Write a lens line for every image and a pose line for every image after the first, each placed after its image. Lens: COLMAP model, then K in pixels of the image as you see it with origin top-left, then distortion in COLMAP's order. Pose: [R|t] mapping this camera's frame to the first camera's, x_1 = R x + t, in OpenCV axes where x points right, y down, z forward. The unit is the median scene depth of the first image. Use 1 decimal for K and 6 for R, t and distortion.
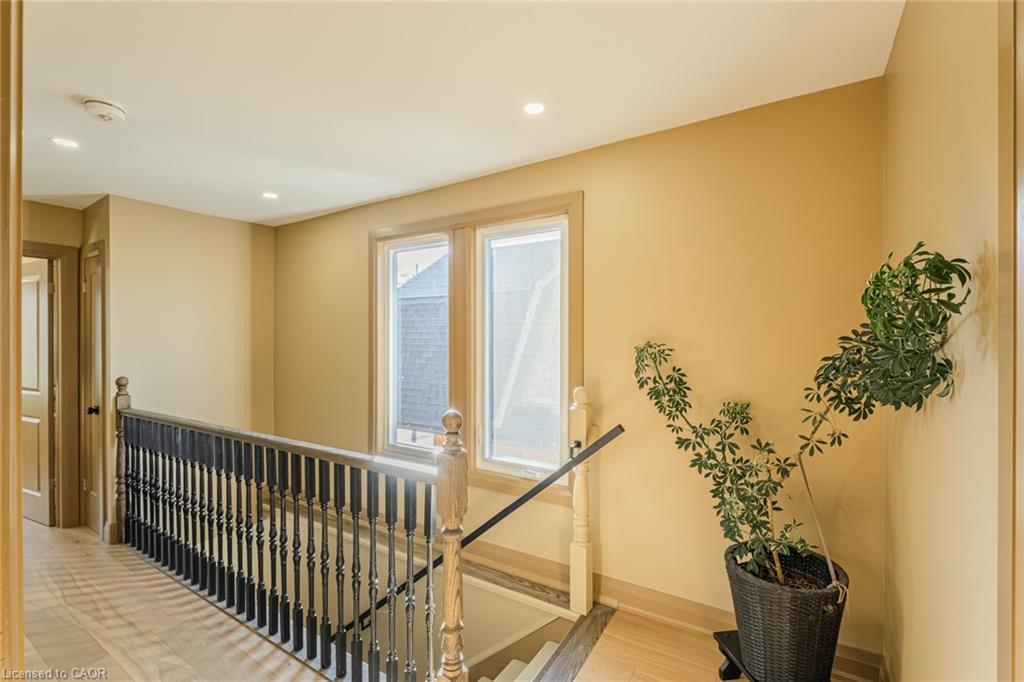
lens RADIAL K [[442.8, 0, 511.0], [0, 442.8, 341.7], [0, 0, 1]] dist [-0.001296, -0.000701]
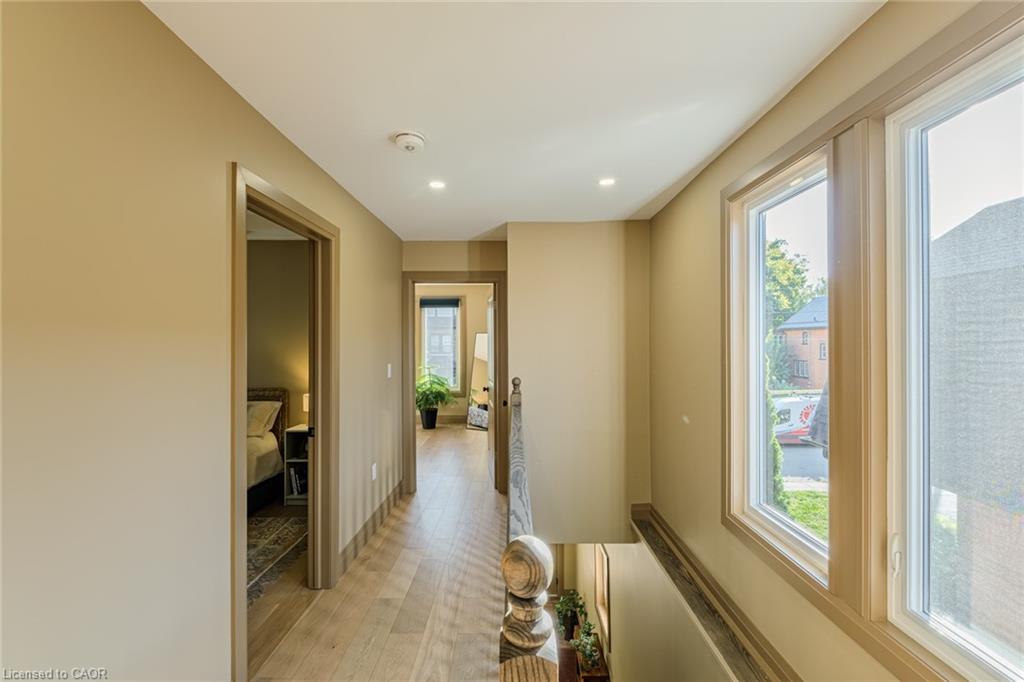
lens RADIAL K [[442.8, 0, 514.4], [0, 442.8, 341.8], [0, 0, 1]] dist [-0.001296, -0.000701]
pose [[0.545888, -0.002429, -0.837855, 0.103122], [0.000302, 0.999996, -0.002703, -0.012188], [0.837858, 0.001223, 0.545886, 0.411123]]
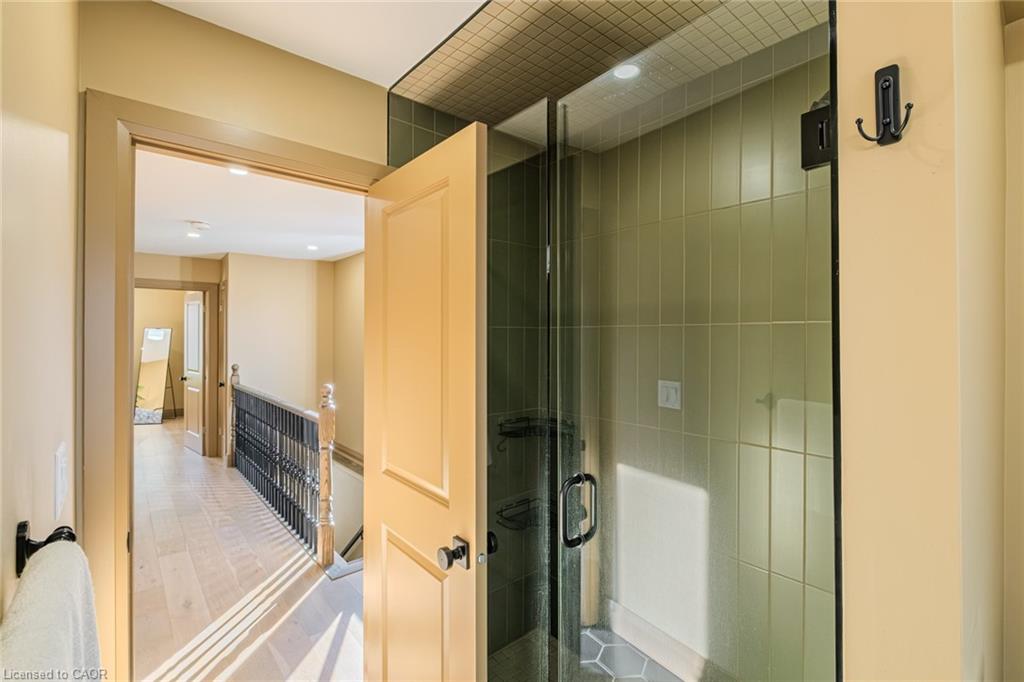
lens RADIAL K [[442.8, 0, 510.7], [0, 442.8, 334.4], [0, 0, 1]] dist [-0.001296, -0.000701]
pose [[0.961758, 0.001548, -0.273896, 0.603056], [-0.003881, 0.999961, -0.007975, -0.023180], [0.273873, 0.008733, 0.961726, -0.317096]]
